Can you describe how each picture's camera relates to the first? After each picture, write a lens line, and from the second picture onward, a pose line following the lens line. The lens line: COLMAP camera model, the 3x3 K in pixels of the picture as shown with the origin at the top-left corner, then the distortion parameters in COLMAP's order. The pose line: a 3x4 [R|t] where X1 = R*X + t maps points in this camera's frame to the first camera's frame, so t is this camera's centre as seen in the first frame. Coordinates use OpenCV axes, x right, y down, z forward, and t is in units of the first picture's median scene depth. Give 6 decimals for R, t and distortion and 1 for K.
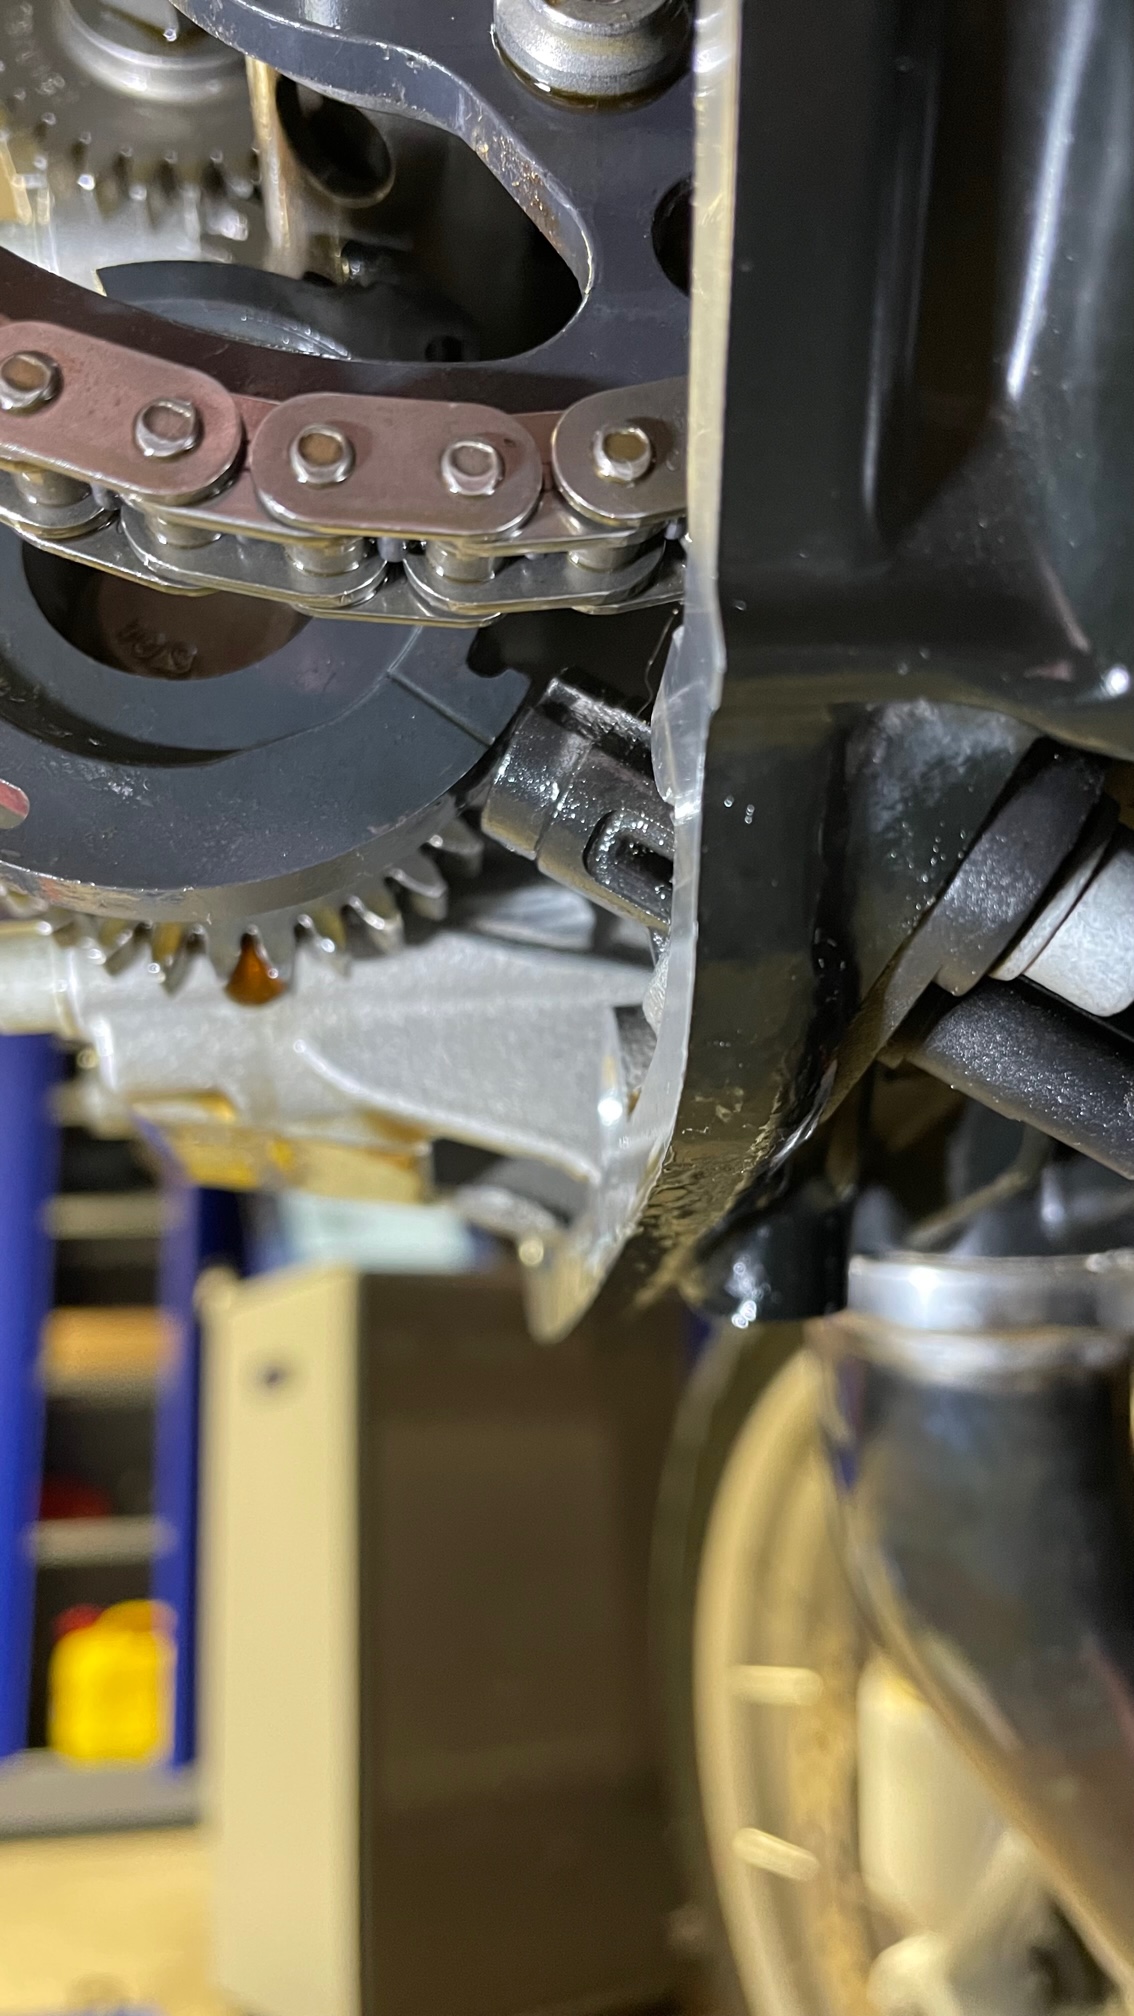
lens RADIAL K [[1555.7, 0, 566.8], [0, 1555.7, 992.1], [0, 0, 1]] dist [0.012021, -0.024905]
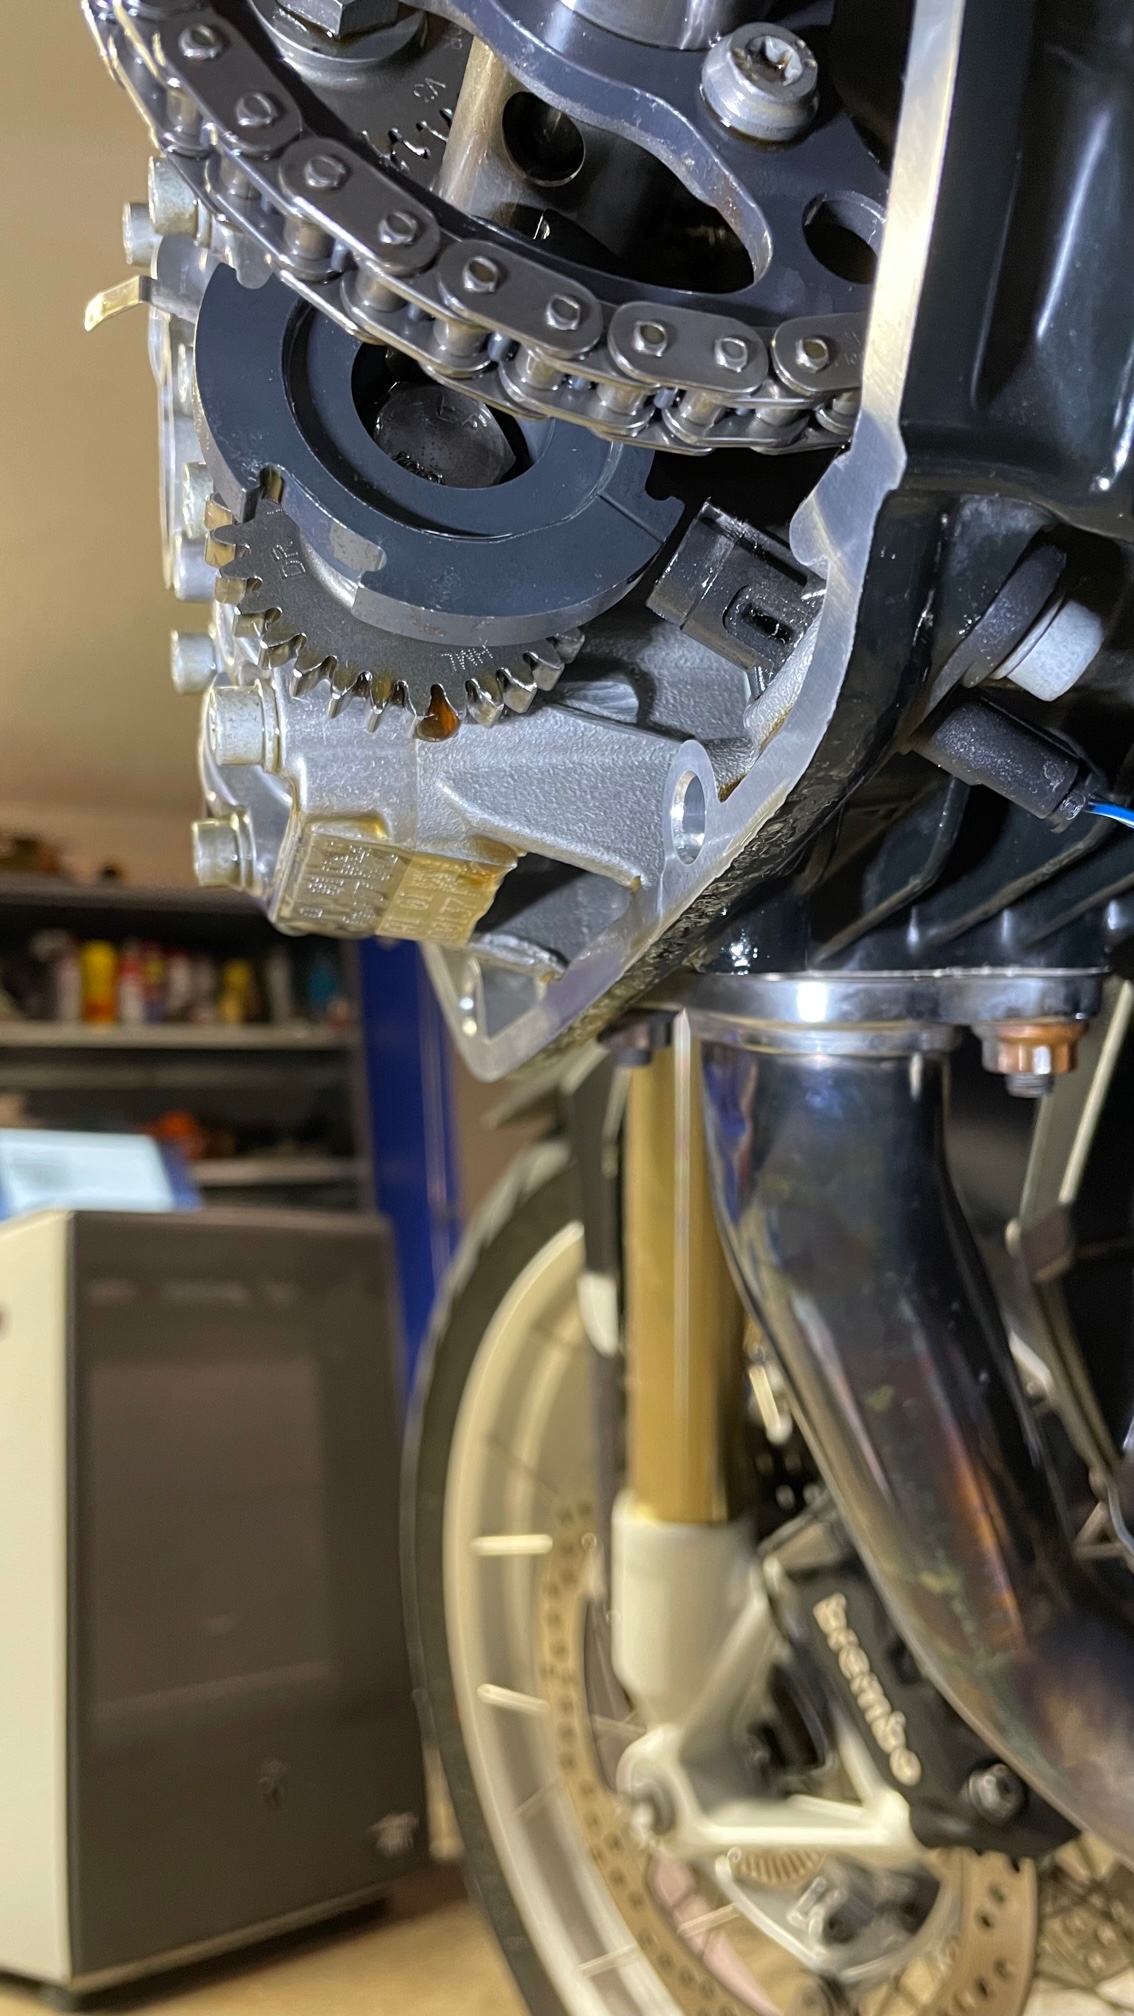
lens RADIAL K [[1555.7, 0, 561.9], [0, 1555.7, 1021.1], [0, 0, 1]] dist [0.012021, -0.024905]
pose [[0.974123, 0.003825, 0.225985, -0.511559], [-0.007377, 0.999862, 0.014876, 0.307156], [-0.225897, -0.016159, 0.974017, -0.524345]]
